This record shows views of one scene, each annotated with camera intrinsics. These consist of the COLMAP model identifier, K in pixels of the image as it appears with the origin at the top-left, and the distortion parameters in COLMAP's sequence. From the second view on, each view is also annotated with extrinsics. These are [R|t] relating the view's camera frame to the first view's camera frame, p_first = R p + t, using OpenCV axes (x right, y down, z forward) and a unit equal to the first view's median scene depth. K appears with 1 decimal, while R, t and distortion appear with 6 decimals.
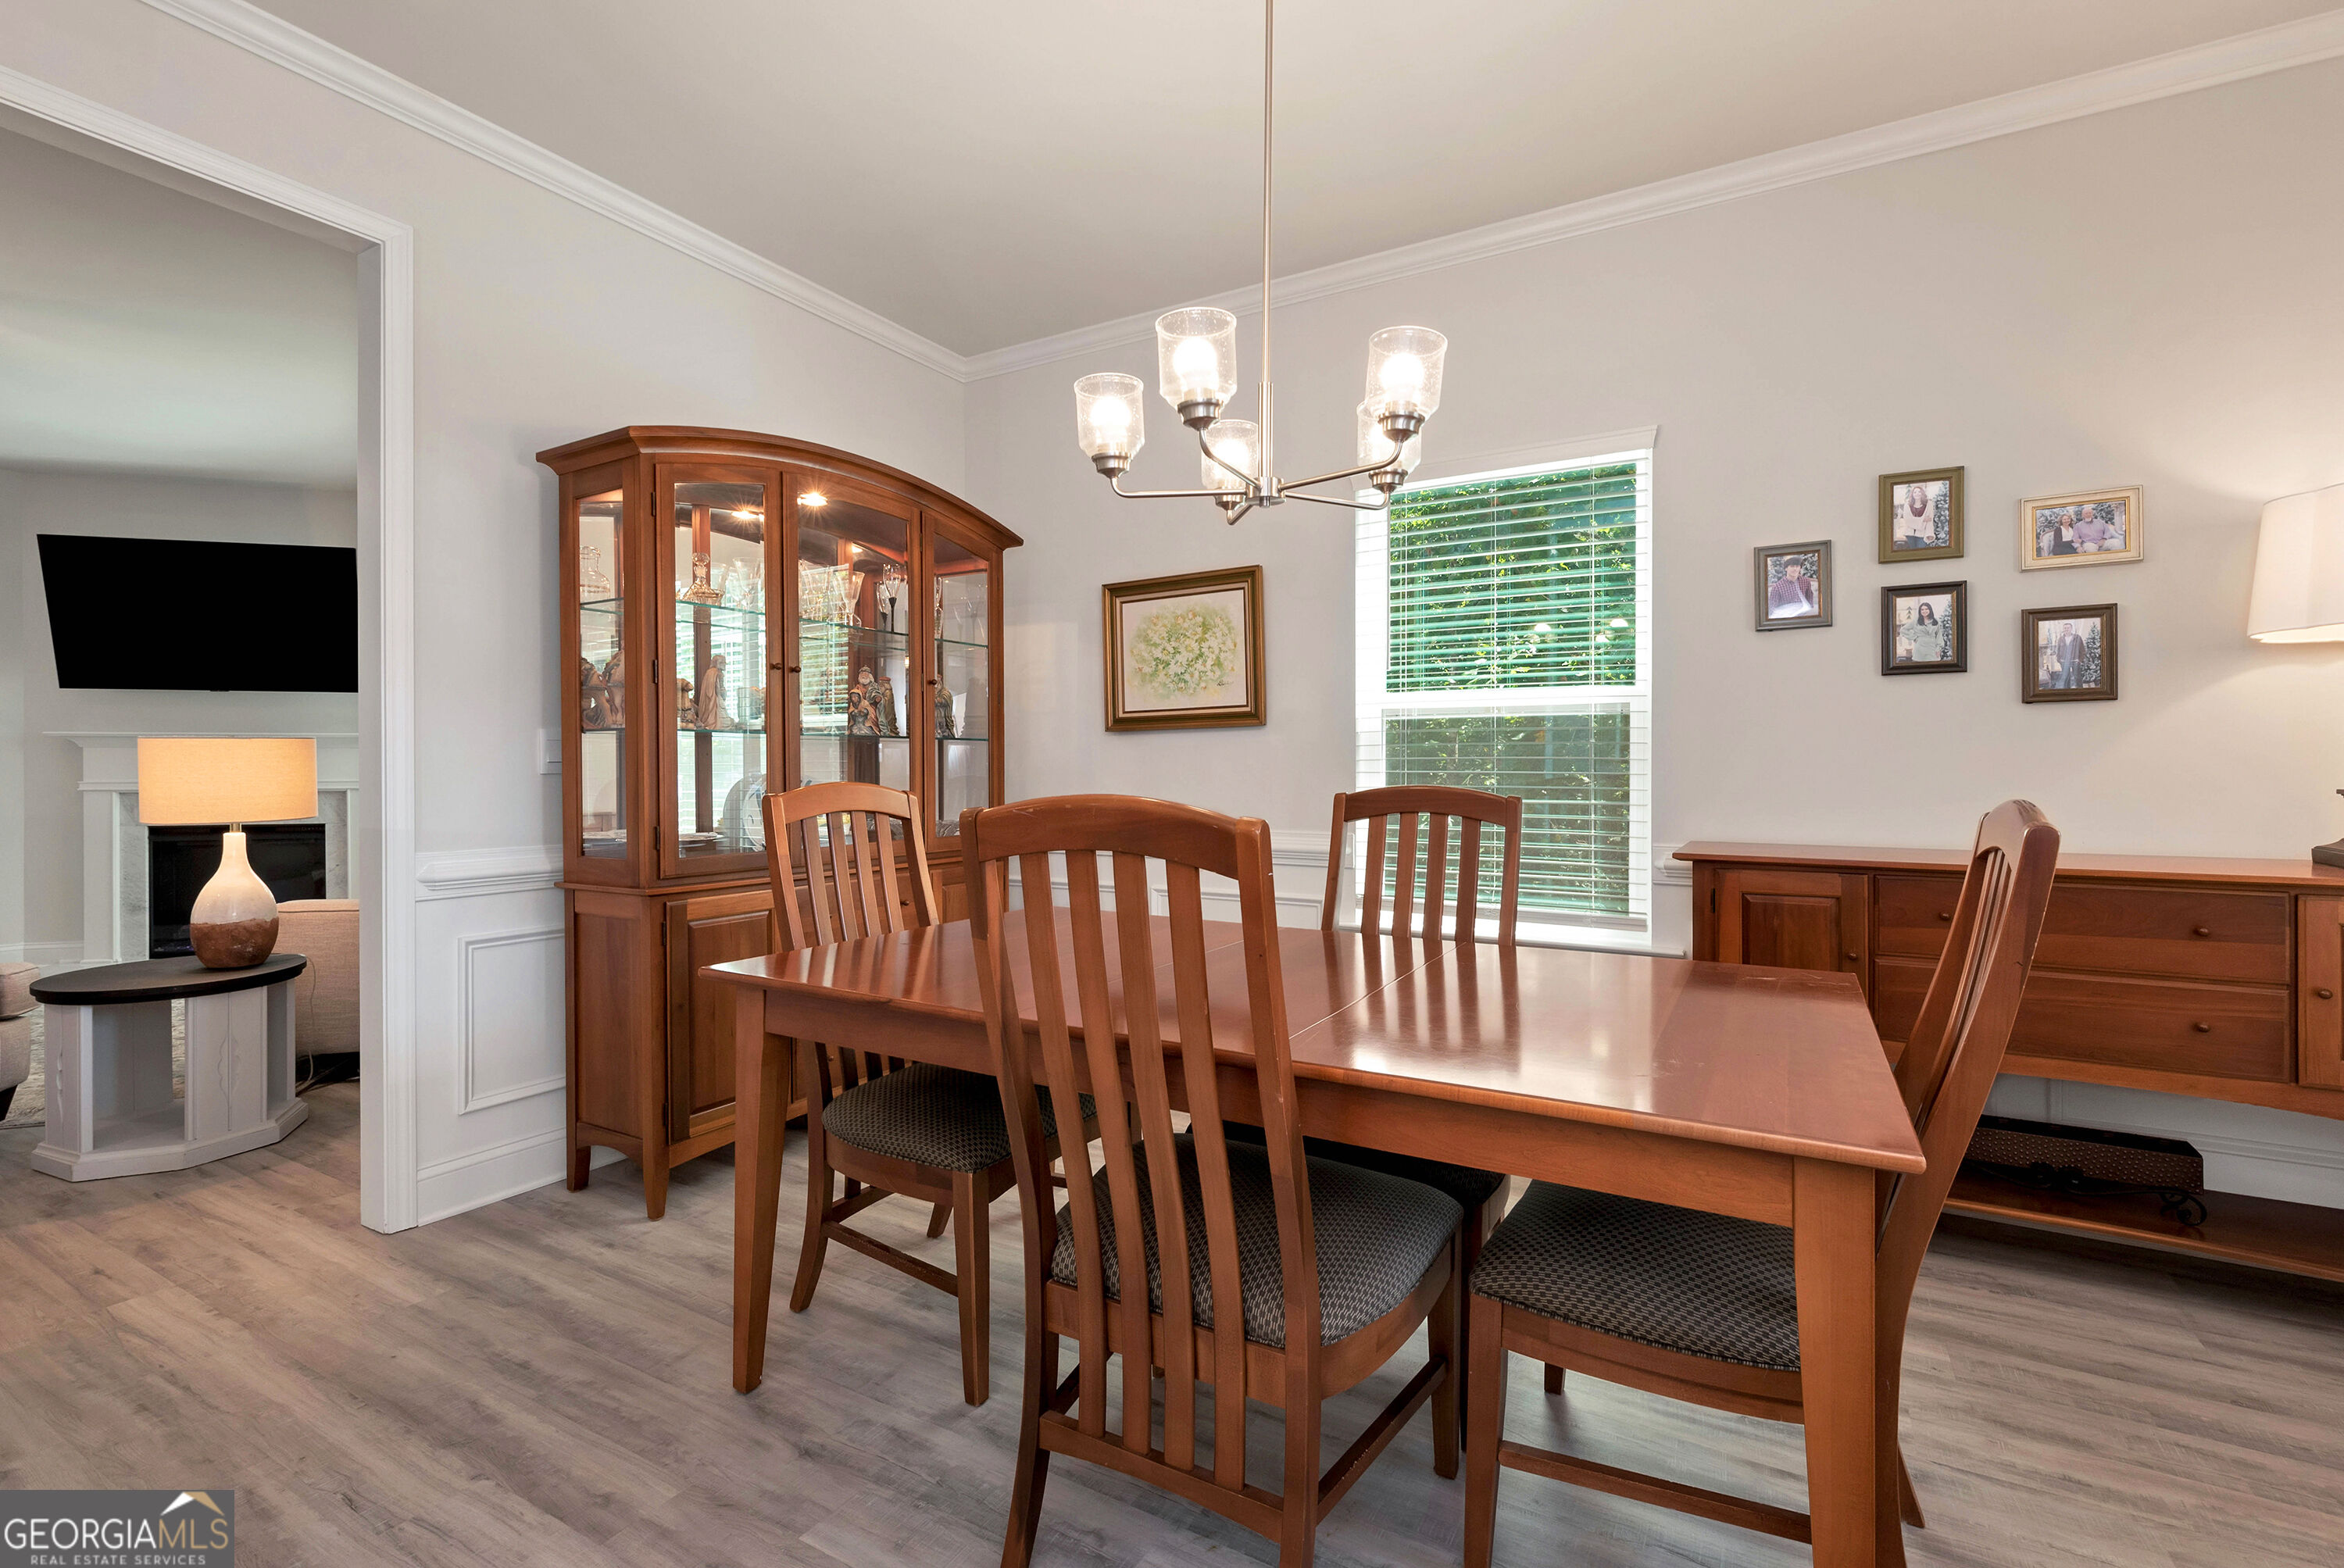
lens RADIAL K [[1052.7, 0, 1180.6], [0, 1052.7, 780.2], [0, 0, 1]] dist [0.006510, -0.000003]
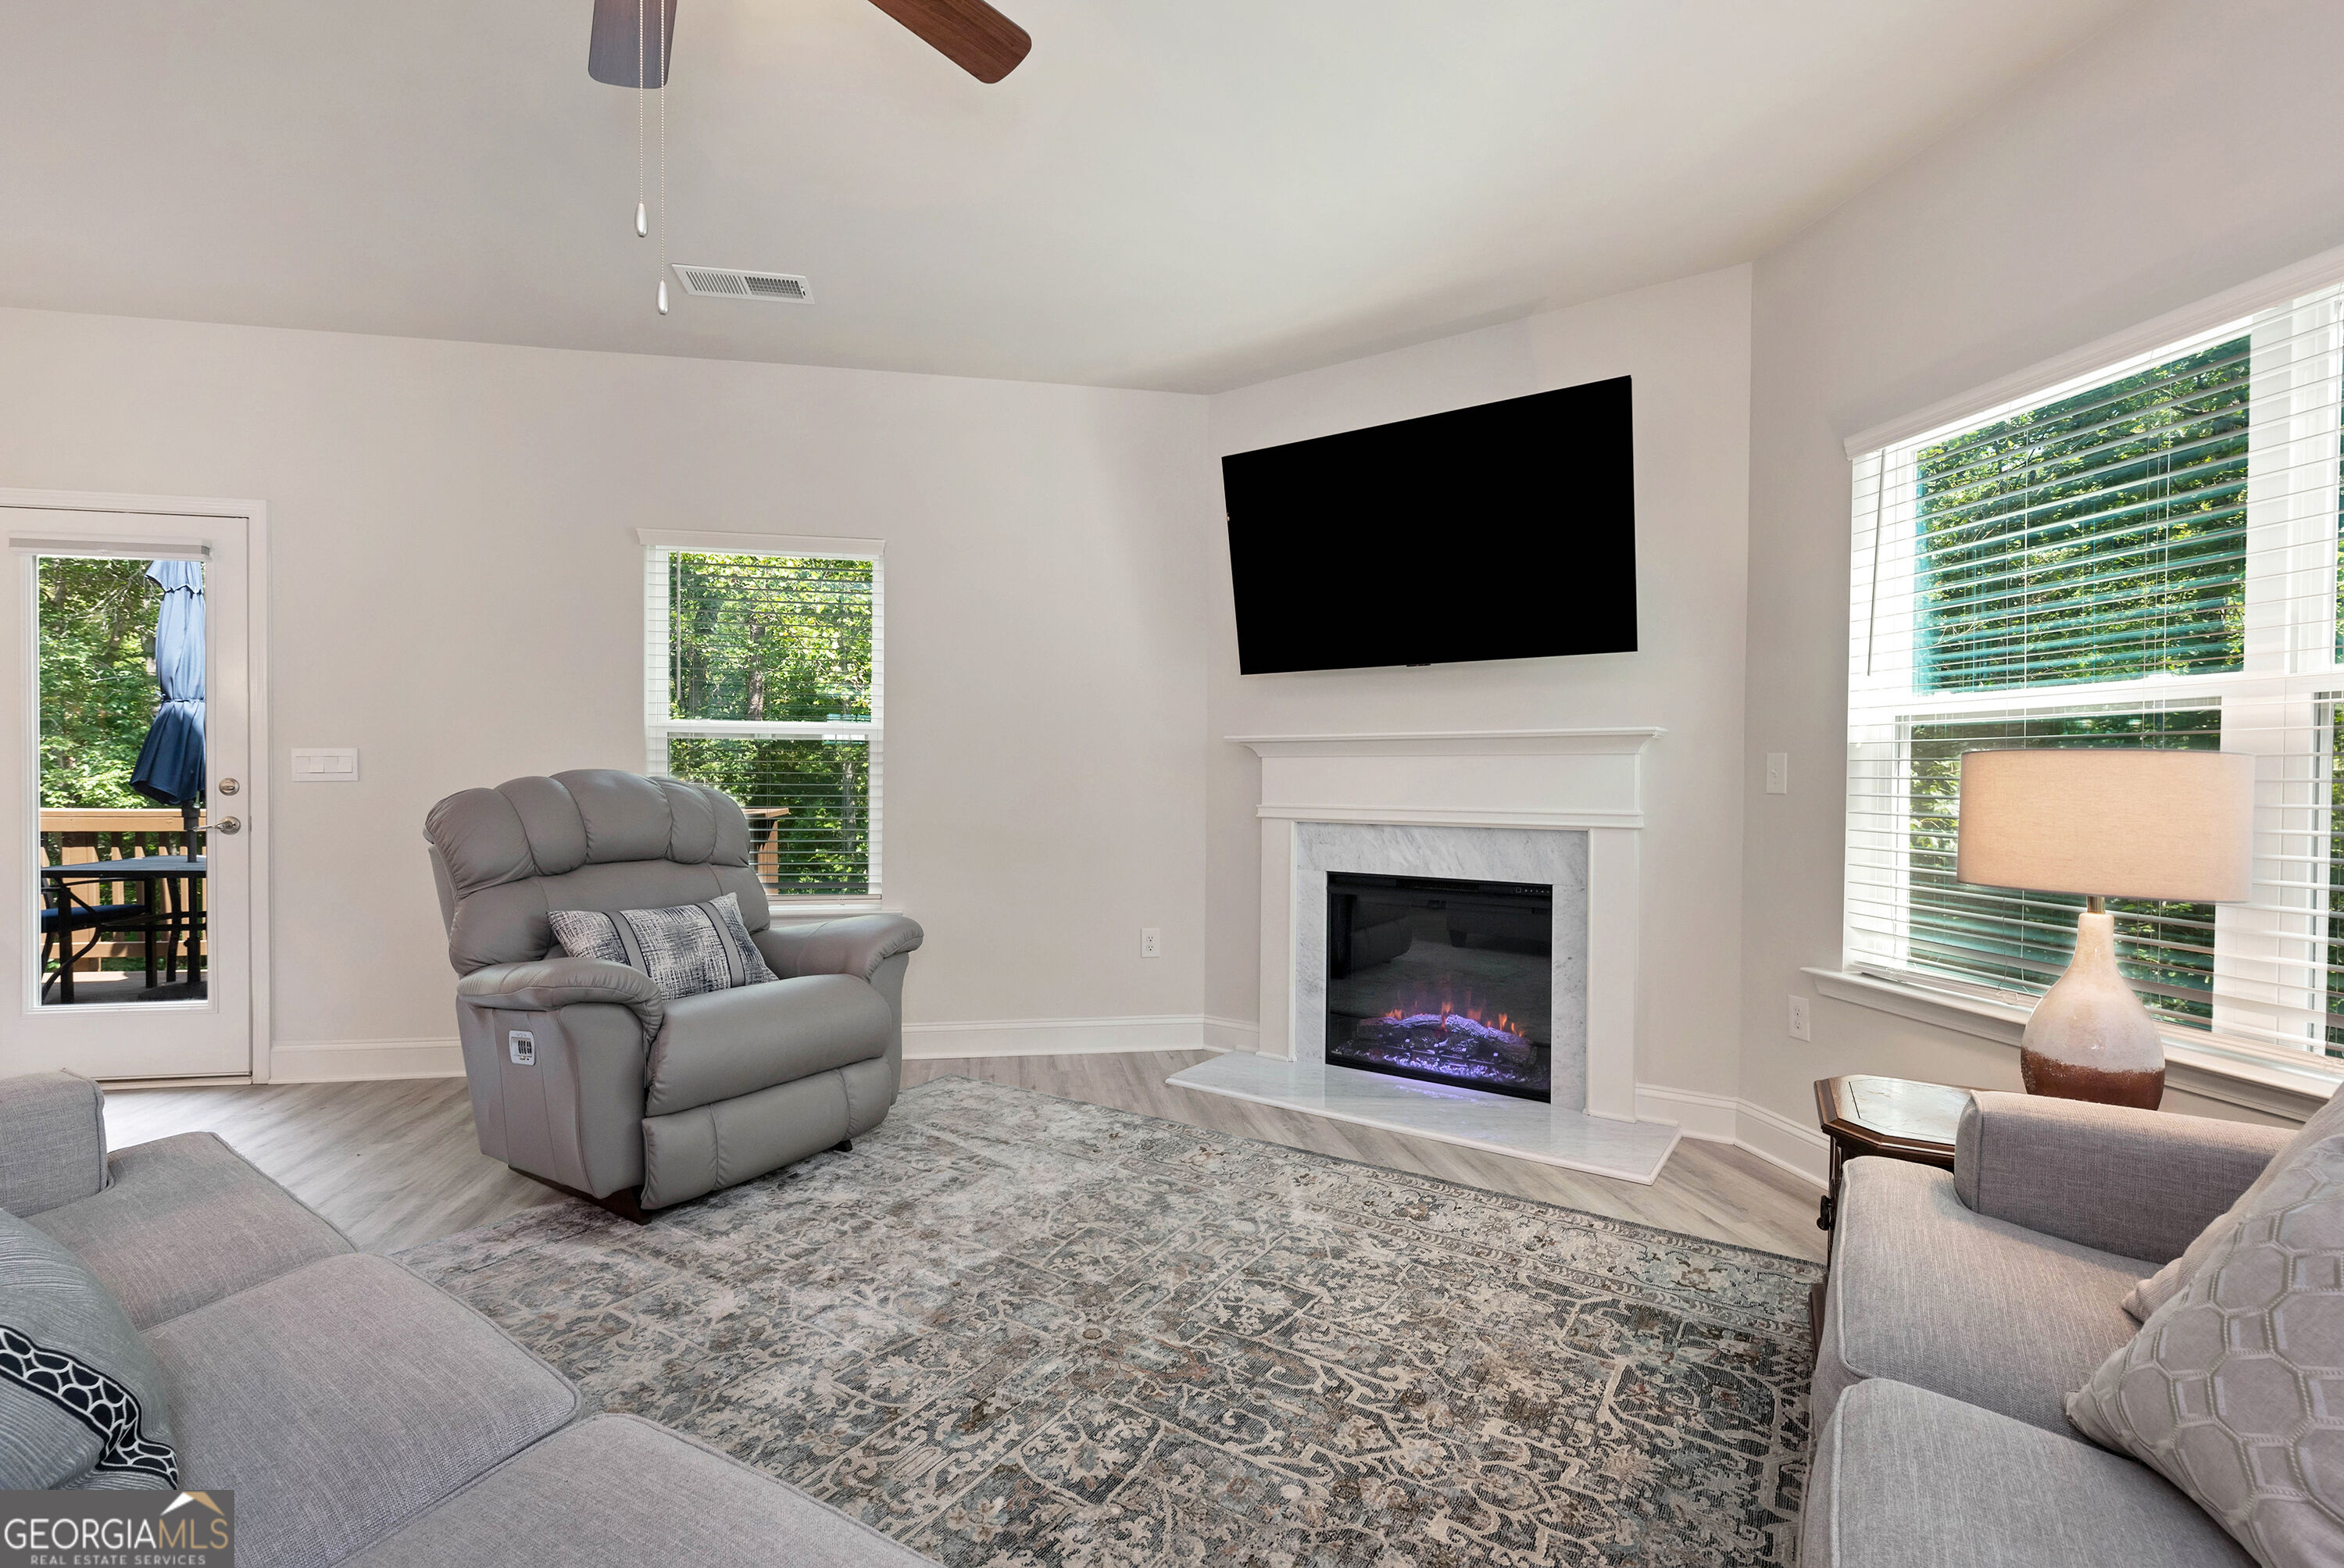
lens RADIAL K [[1048.0, 0, 1176.8], [0, 1048.0, 792.4], [0, 0, 1]] dist [0.003052, -0.000791]
pose [[0.650559, 0.011818, -0.759363, -1.153798], [-0.006866, 0.999930, 0.009679, -0.031130], [0.759424, -0.001083, 0.650595, 1.069471]]
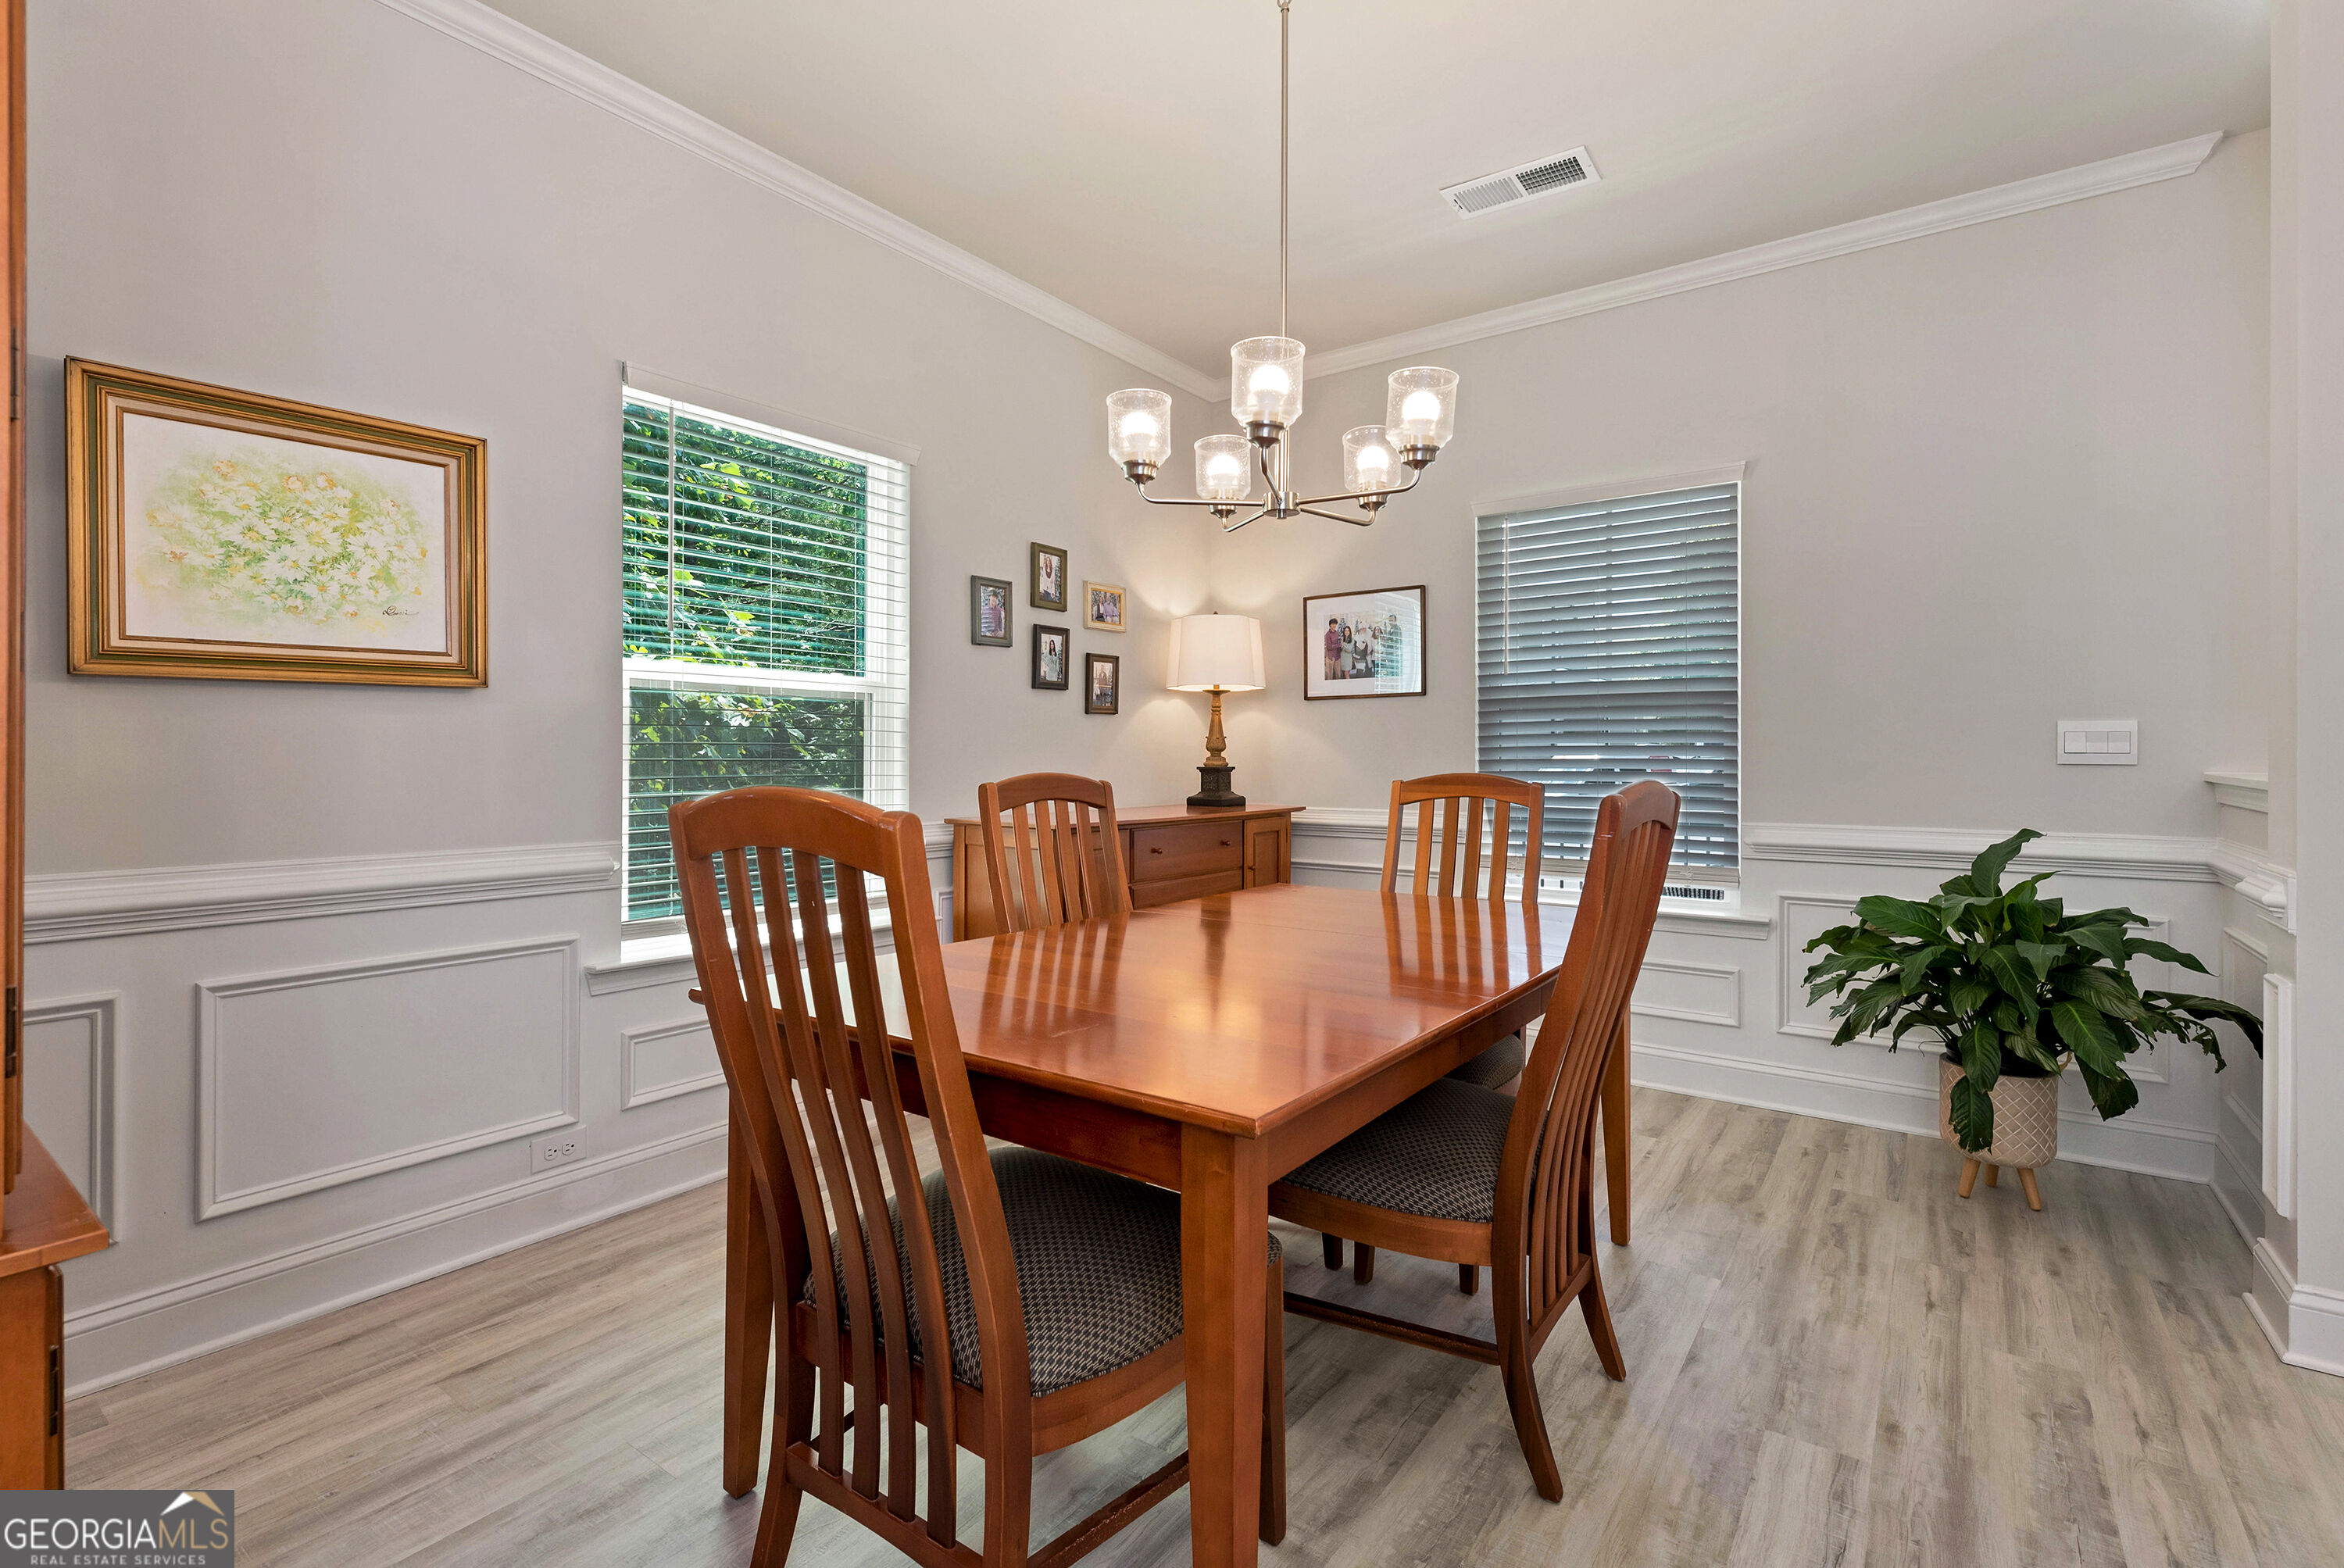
lens RADIAL K [[1068.5, 0, 1159.4], [0, 1068.5, 755.9], [0, 0, 1]] dist [-0.000129, 0.000098]
pose [[0.120040, -0.001165, 0.992768, -0.696348], [0.005391, 0.999985, 0.000521, -0.010852], [-0.992754, 0.005289, 0.120045, 0.674844]]
